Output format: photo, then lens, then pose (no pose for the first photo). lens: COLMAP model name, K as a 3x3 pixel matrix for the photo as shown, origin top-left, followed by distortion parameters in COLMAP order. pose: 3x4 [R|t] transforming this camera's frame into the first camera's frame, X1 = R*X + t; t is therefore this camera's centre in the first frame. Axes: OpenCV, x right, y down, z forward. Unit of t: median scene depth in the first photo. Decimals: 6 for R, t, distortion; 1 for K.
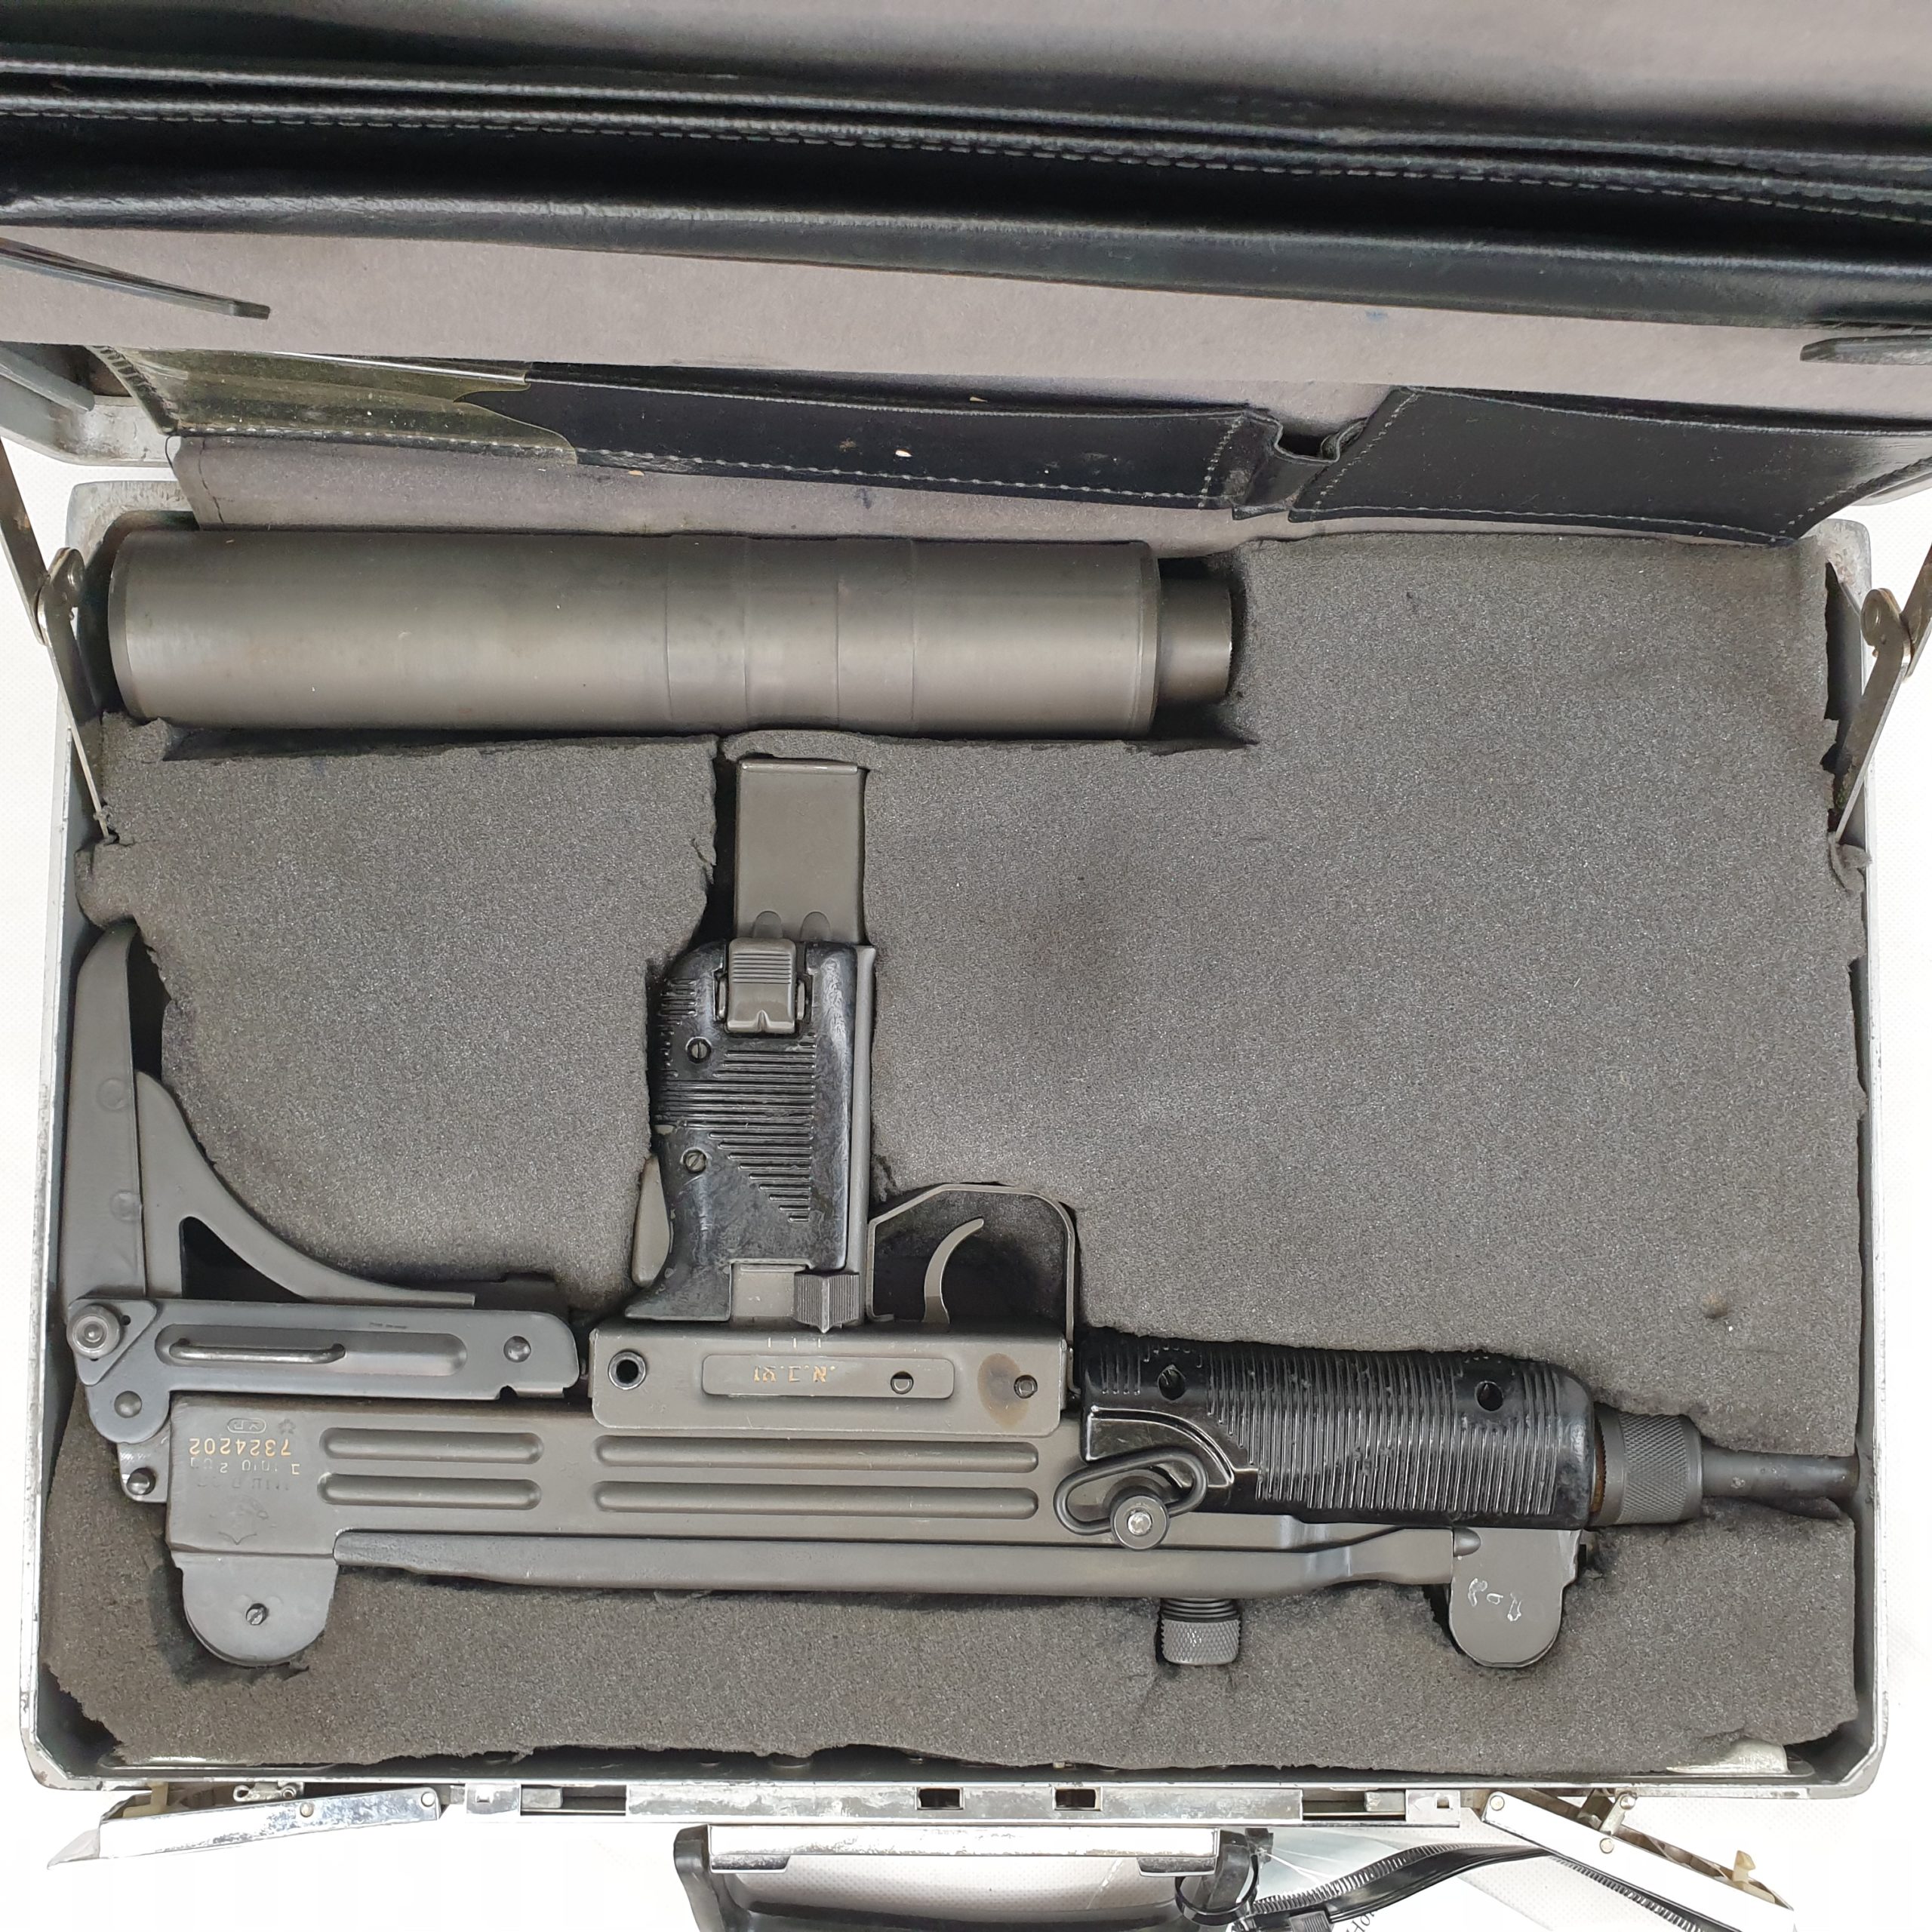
lens RADIAL K [[1916.7, 0, 978.5], [0, 1916.7, 976.2], [0, 0, 1]] dist [-0.017060, 0.018691]
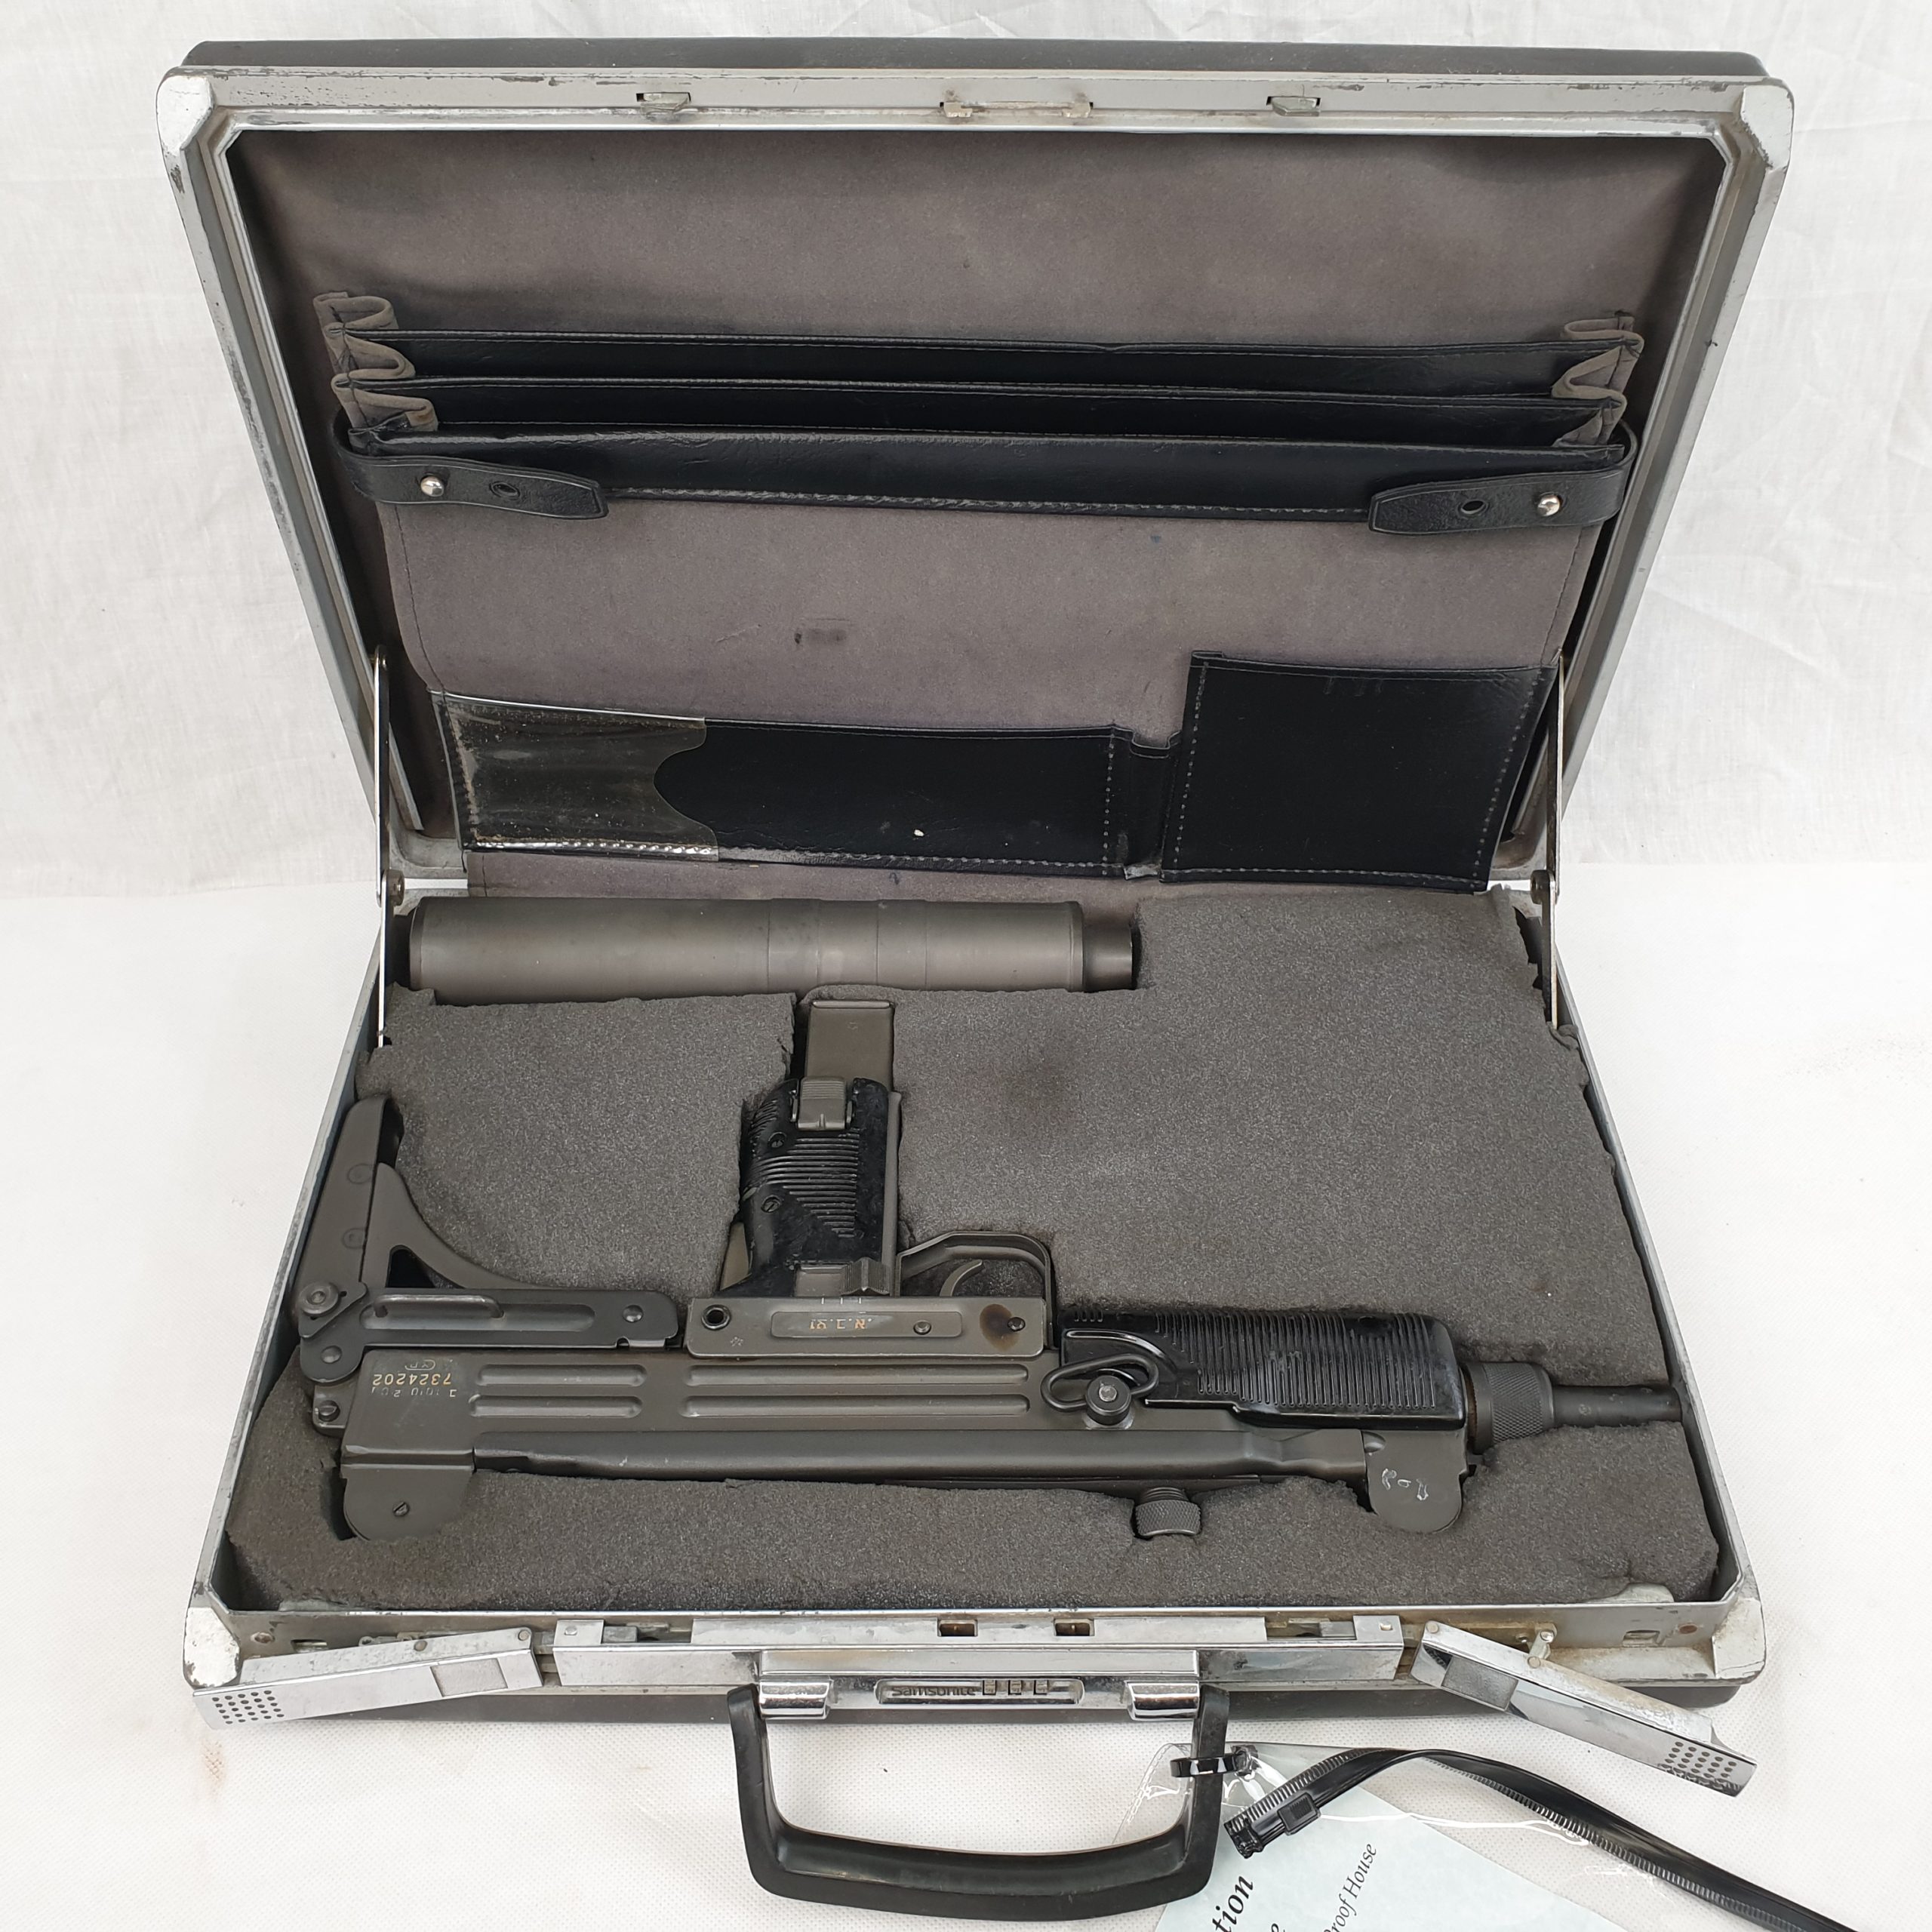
lens RADIAL K [[1916.7, 0, 978.5], [0, 1916.7, 976.2], [0, 0, 1]] dist [-0.017060, 0.018691]
pose [[0.999527, -0.030371, 0.004906, -0.000414], [0.026172, 0.755596, -0.654515, 0.879246], [0.016171, 0.654334, 0.756033, -0.150554]]
